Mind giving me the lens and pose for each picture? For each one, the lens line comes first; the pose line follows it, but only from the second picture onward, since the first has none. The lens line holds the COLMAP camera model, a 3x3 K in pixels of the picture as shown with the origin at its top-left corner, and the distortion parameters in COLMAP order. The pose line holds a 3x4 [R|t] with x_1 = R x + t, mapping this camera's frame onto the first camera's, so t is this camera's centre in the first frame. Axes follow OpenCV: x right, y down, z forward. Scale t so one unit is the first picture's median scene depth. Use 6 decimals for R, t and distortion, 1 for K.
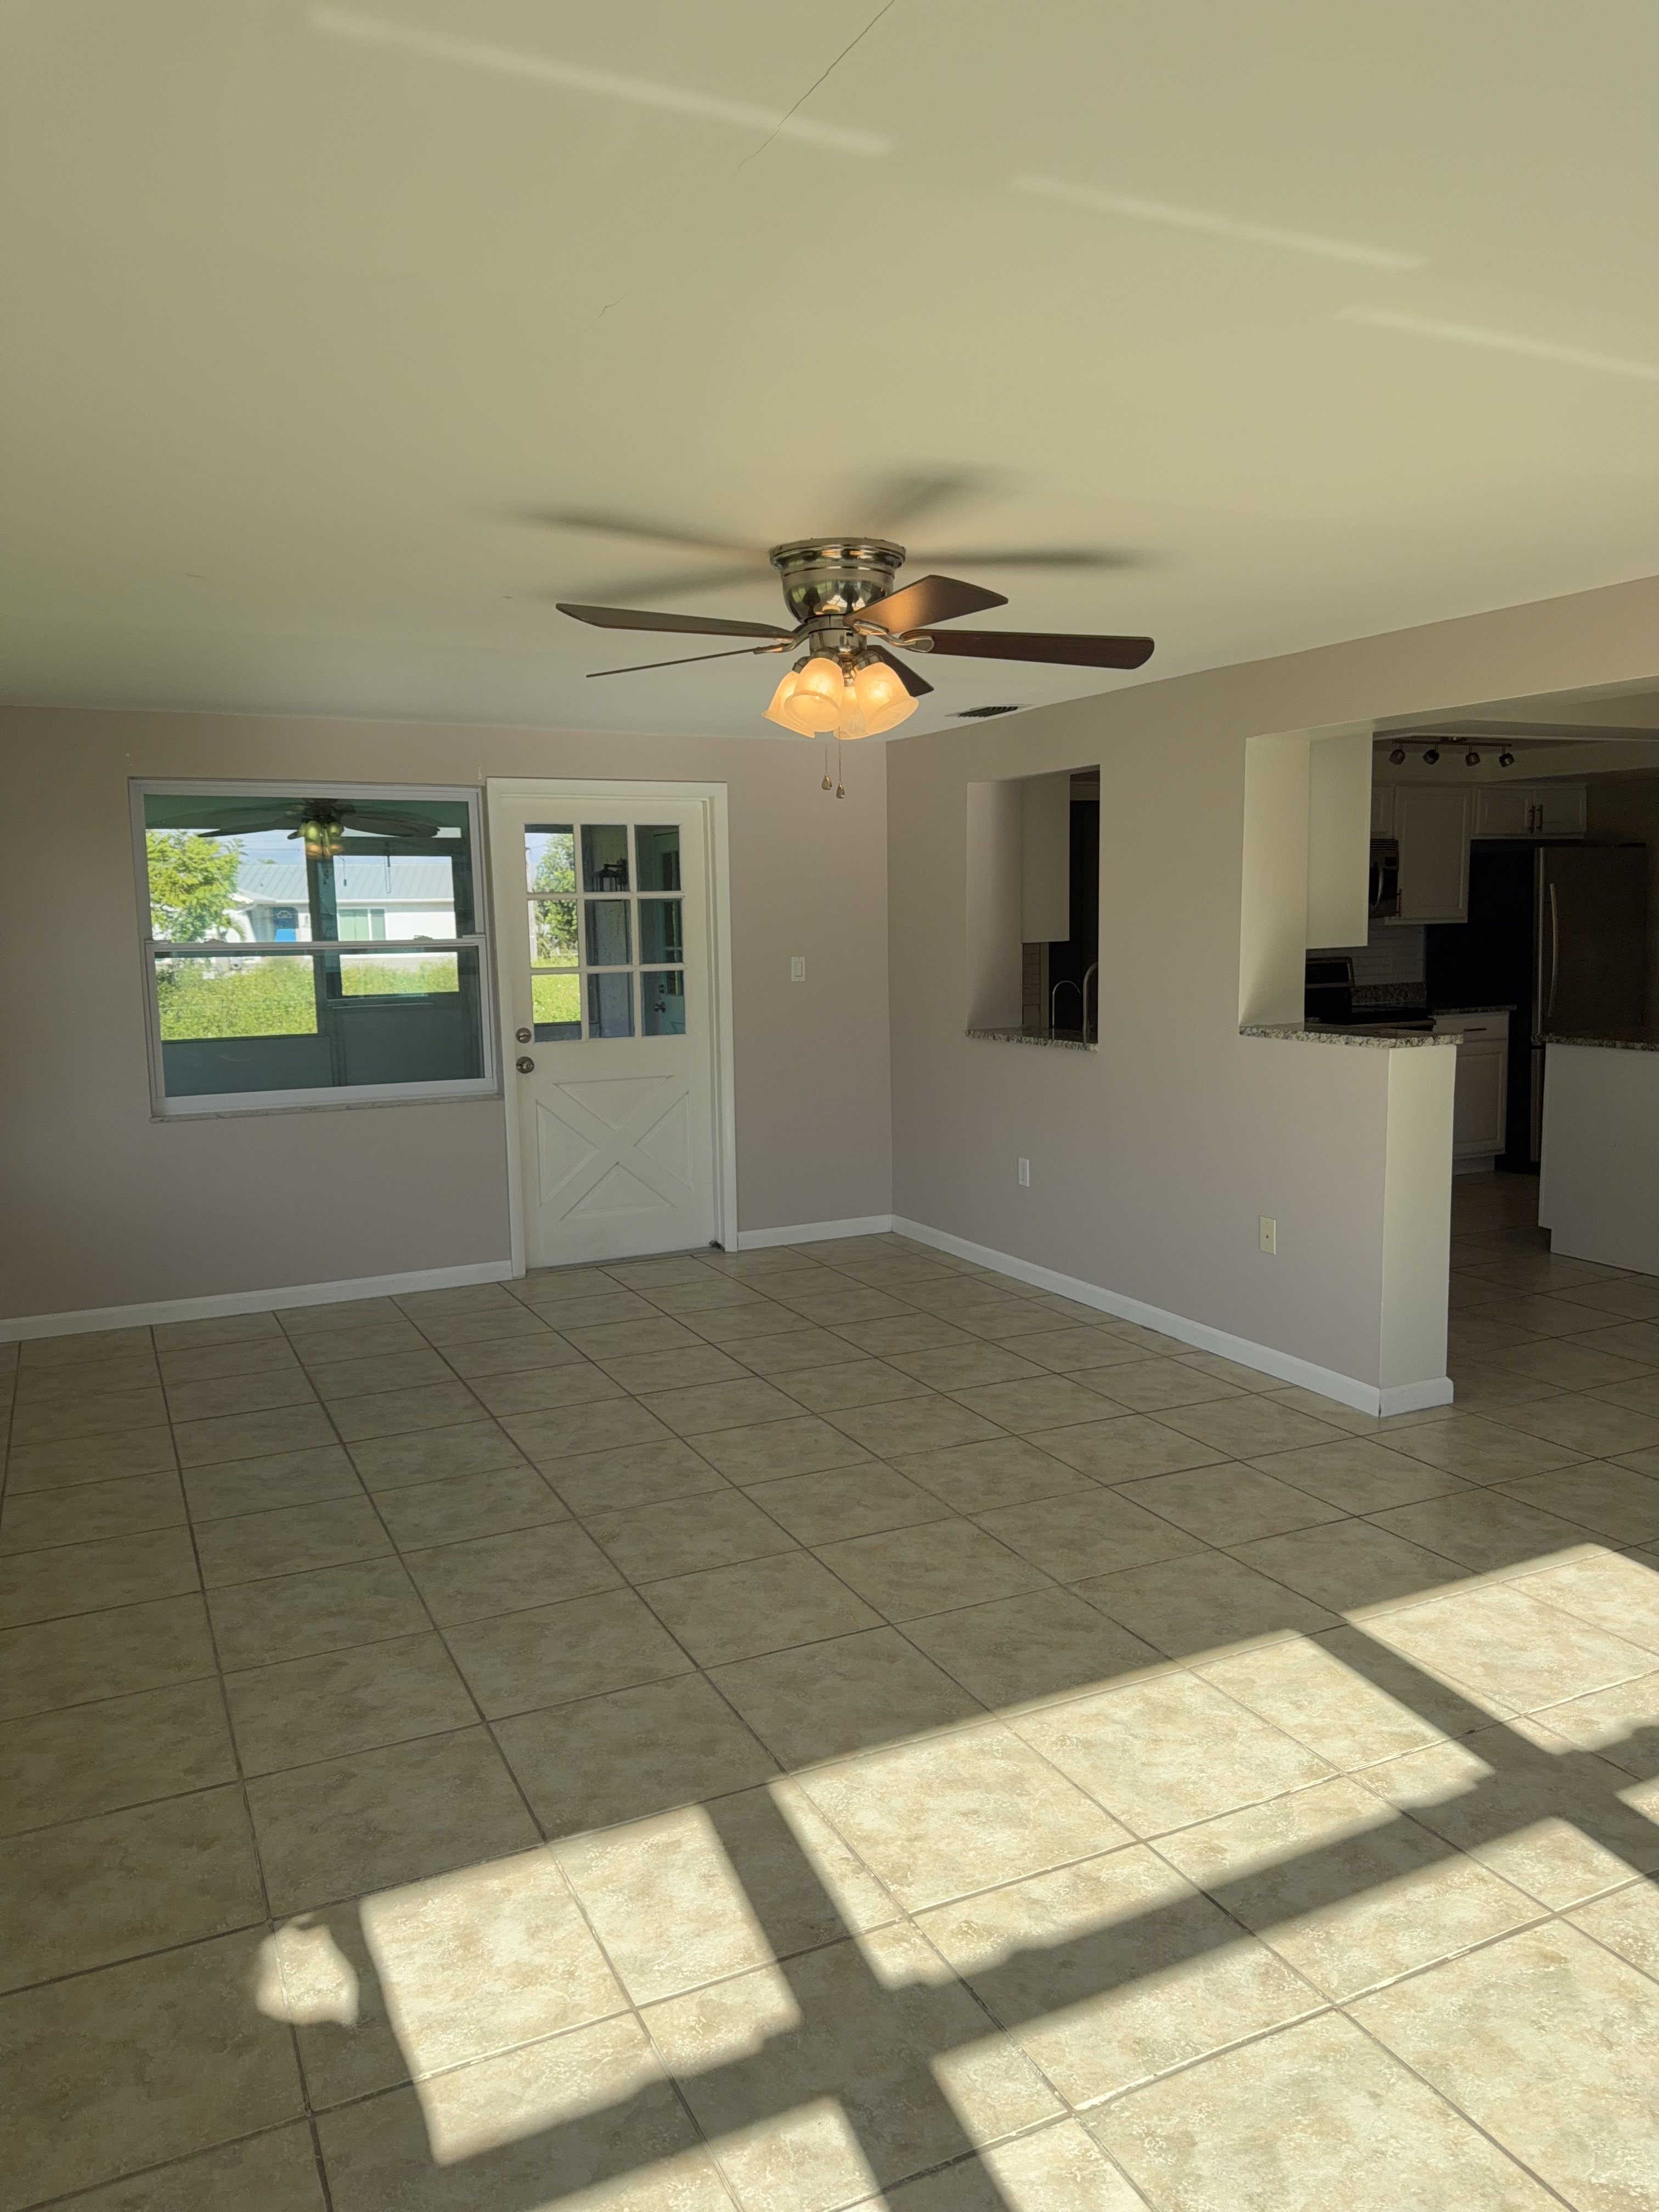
lens RADIAL K [[1559.7, 0, 829.5], [0, 1559.7, 1106.0], [0, 0, 1]] dist [-0.002851, -0.057463]
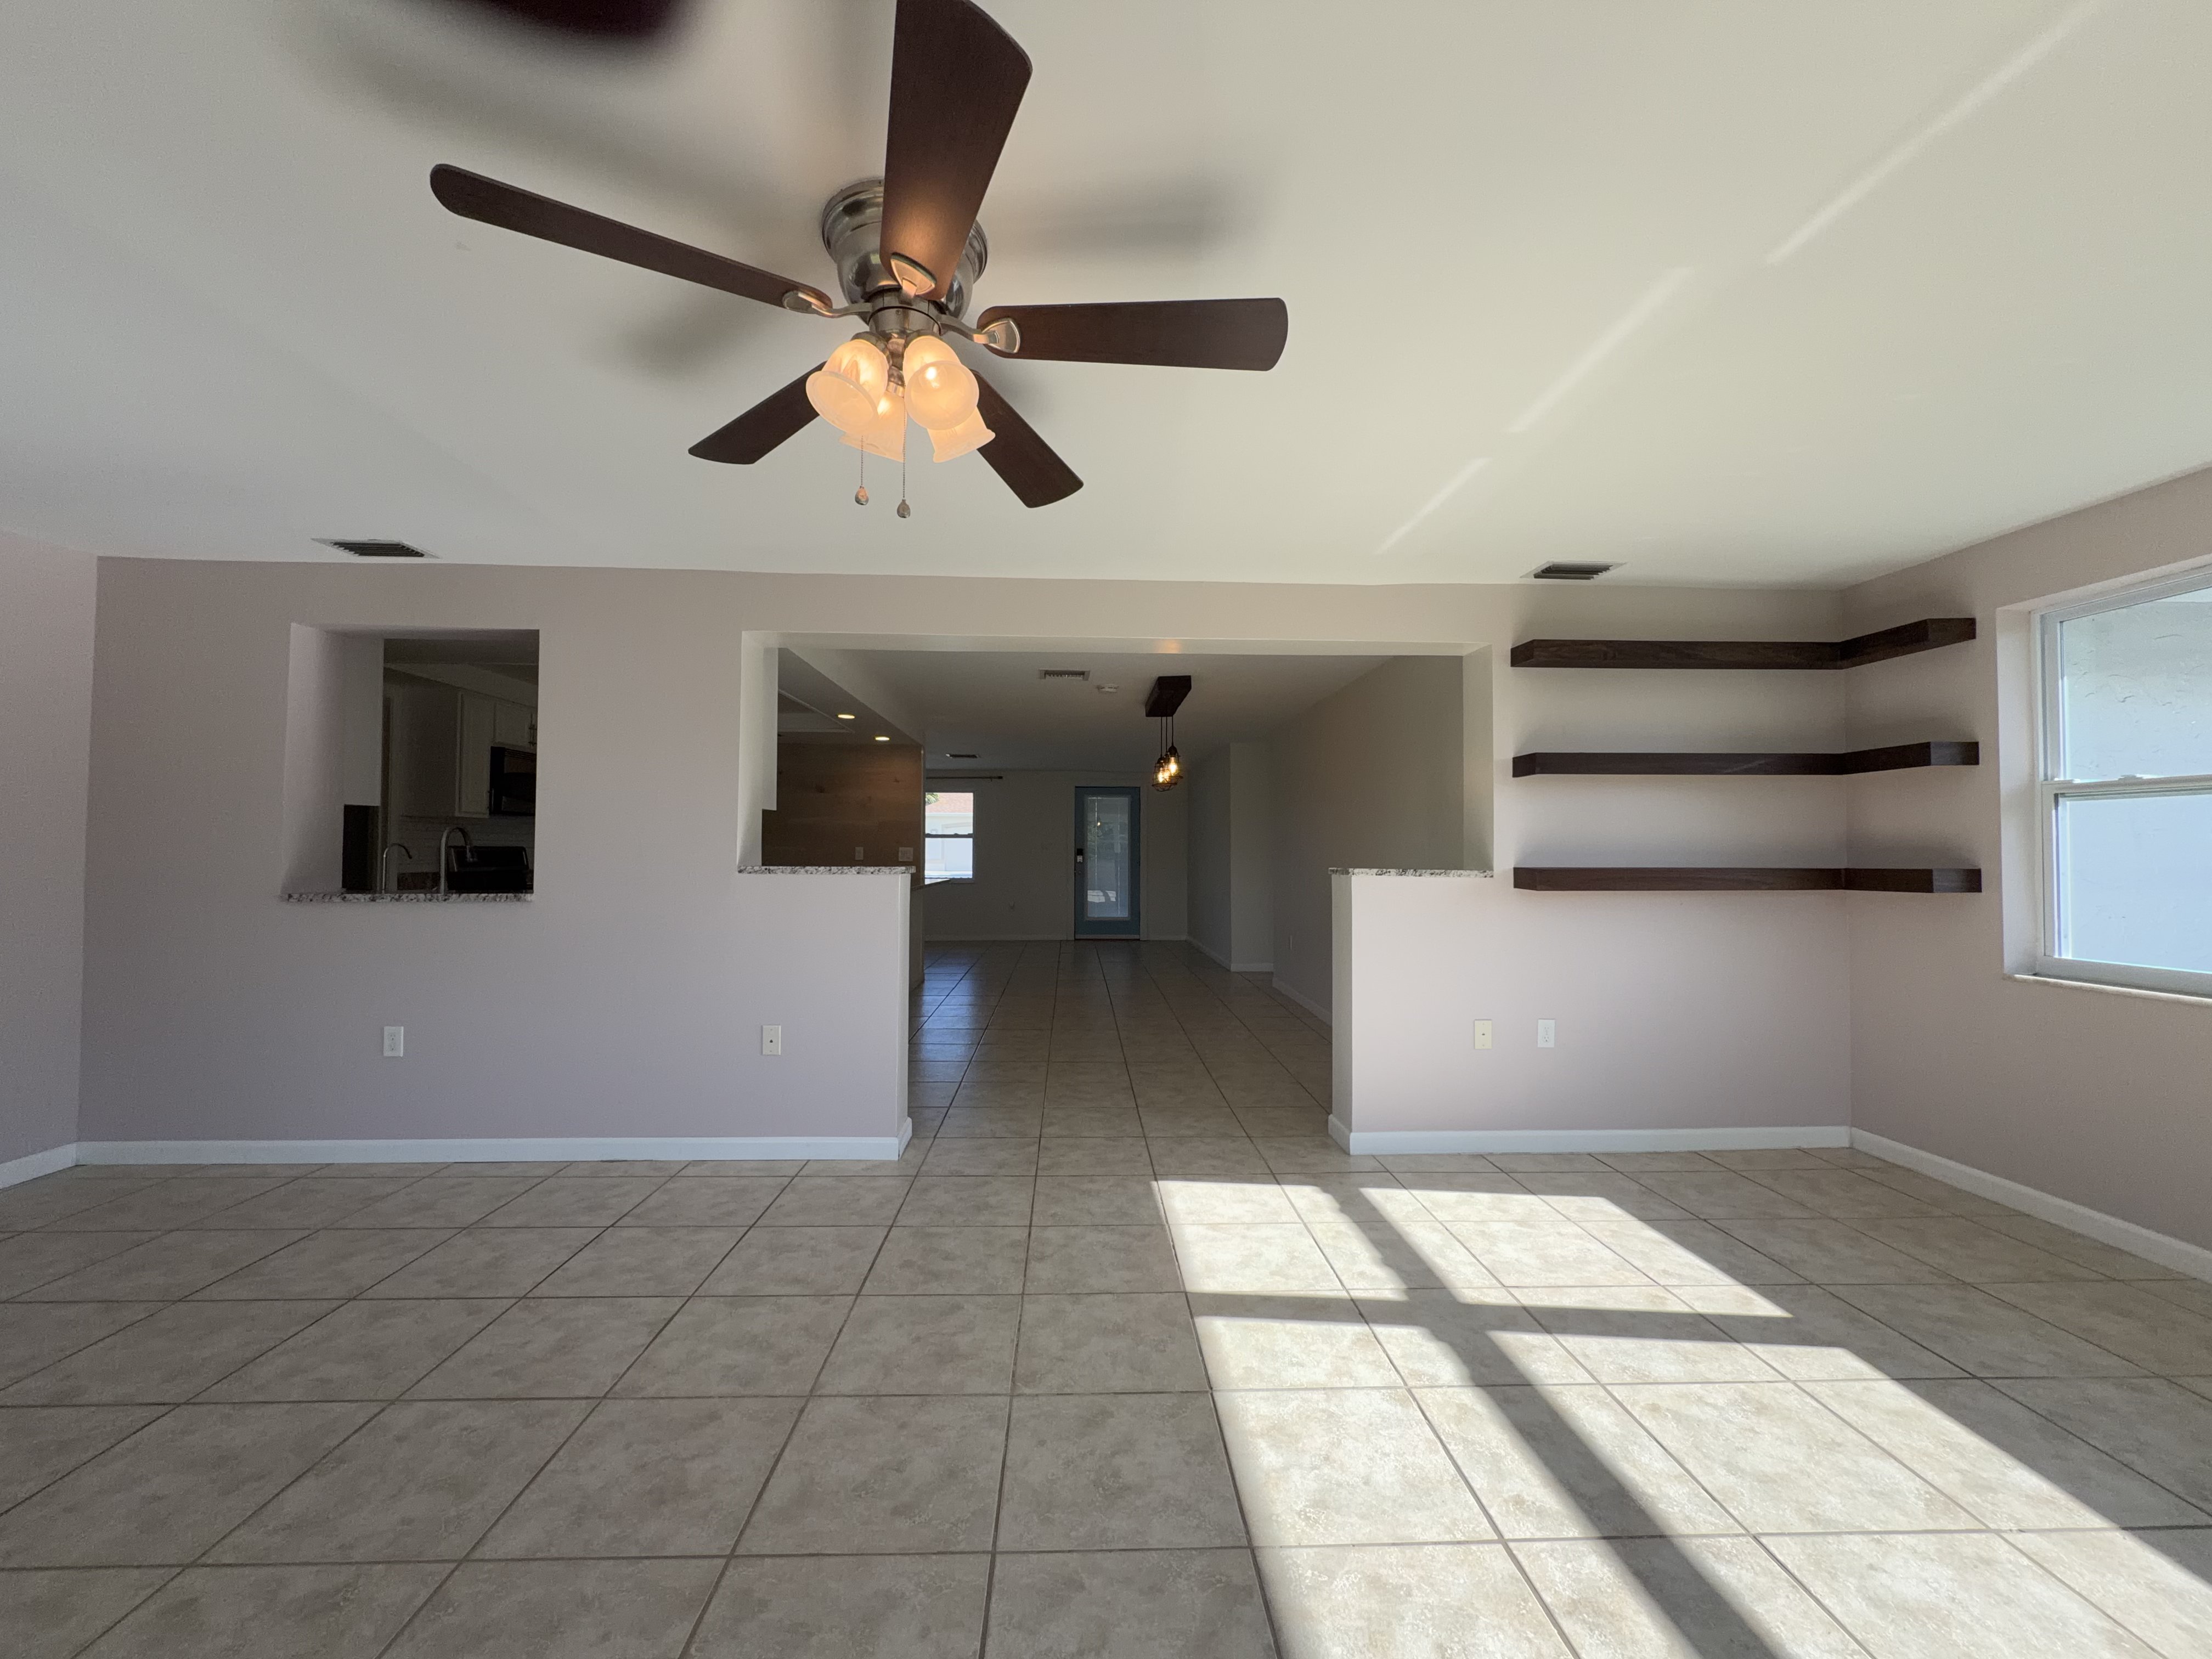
lens RADIAL K [[879.8, 0, 1106.0], [0, 879.8, 829.5], [0, 0, 1]] dist [-0.002520, -0.000328]
pose [[0.399559, 0.035340, 0.916026, -0.279350], [0.107575, 0.990545, -0.085138, 0.009348], [-0.910374, 0.132559, 0.391979, 0.561318]]
